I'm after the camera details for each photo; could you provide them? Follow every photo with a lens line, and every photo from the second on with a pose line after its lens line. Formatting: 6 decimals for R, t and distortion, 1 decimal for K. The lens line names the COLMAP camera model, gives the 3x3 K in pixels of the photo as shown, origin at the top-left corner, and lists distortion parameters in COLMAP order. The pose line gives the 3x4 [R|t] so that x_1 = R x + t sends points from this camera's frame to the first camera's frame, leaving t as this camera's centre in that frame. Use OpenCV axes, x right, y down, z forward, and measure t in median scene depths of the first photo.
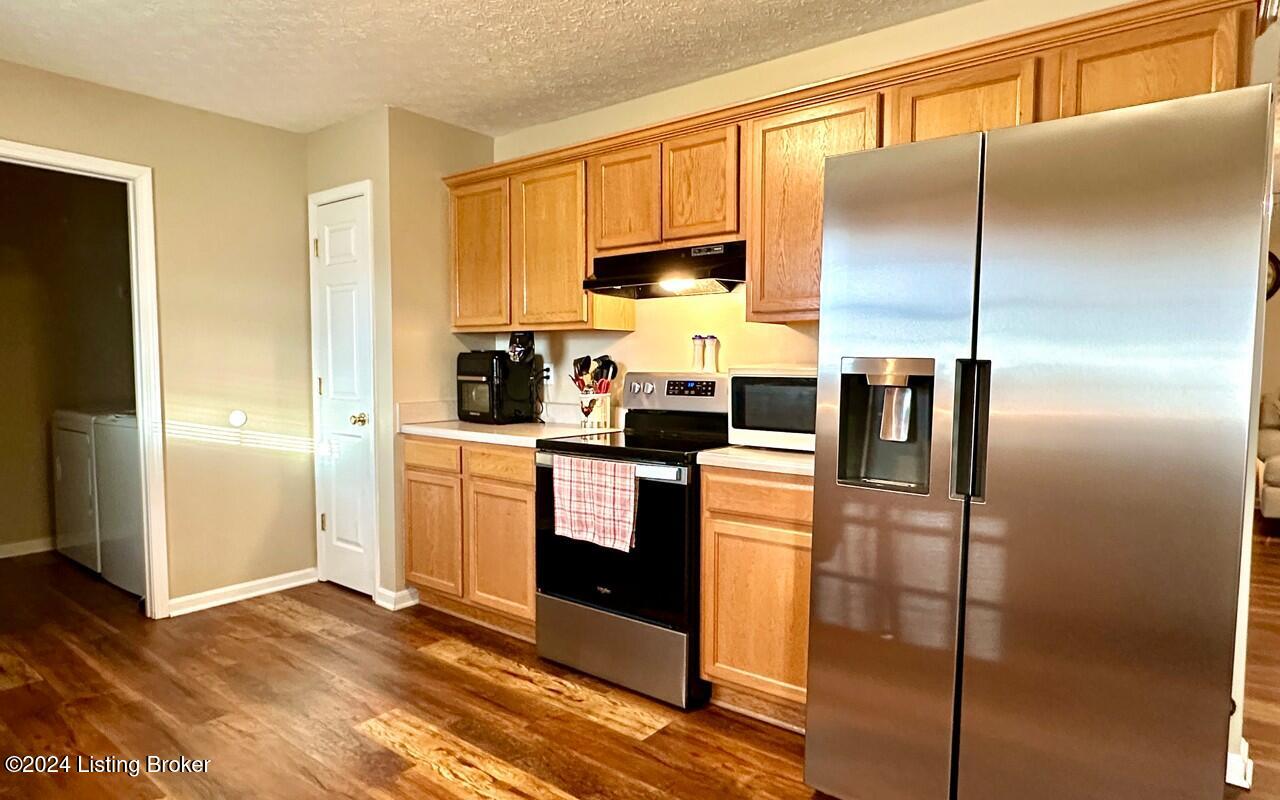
lens RADIAL K [[699.9, 0, 639.5], [0, 699.9, 403.6], [0, 0, 1]] dist [-0.017622, -0.003955]
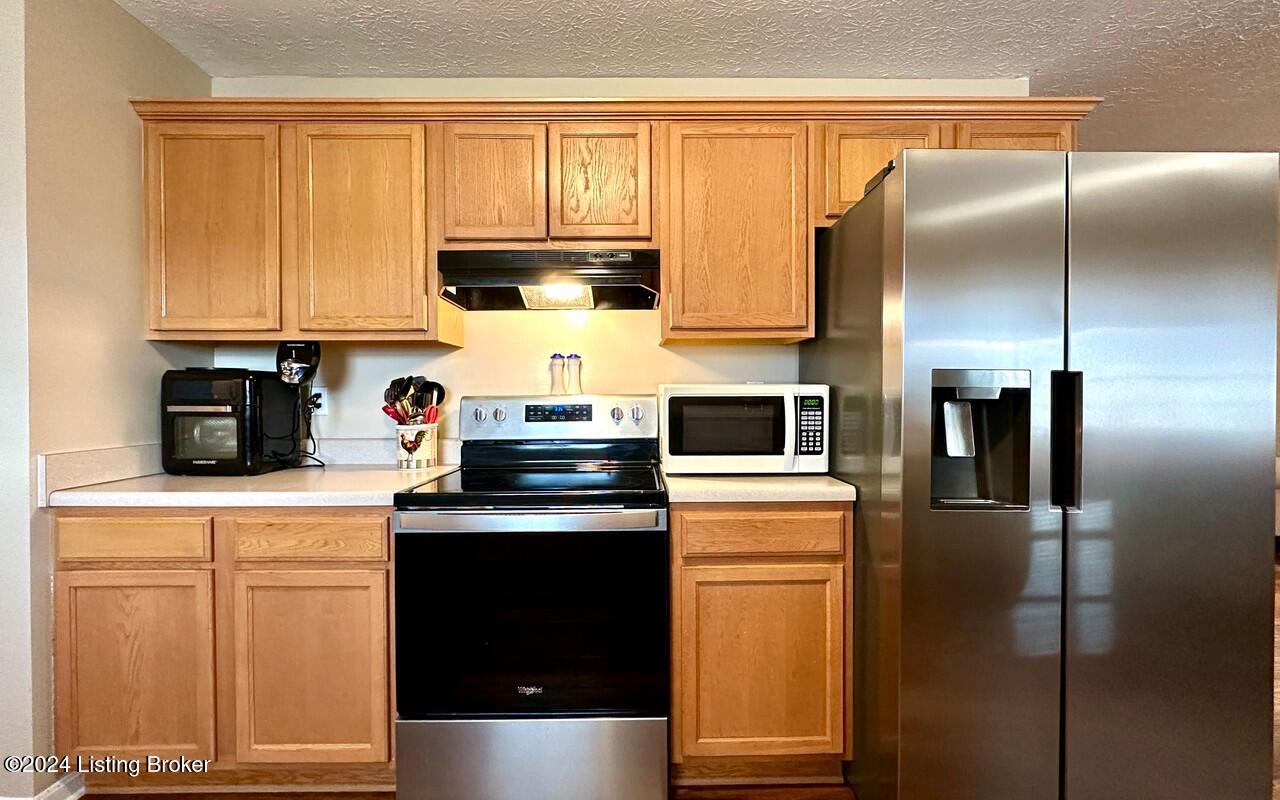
lens RADIAL K [[523.7, 0, 644.5], [0, 523.7, 397.6], [0, 0, 1]] dist [-0.011359, 0.001121]
pose [[0.784578, -0.011321, 0.619926, -0.246386], [0.043458, 0.998378, -0.036769, -0.012058], [-0.618505, 0.055789, 0.783798, 0.405552]]
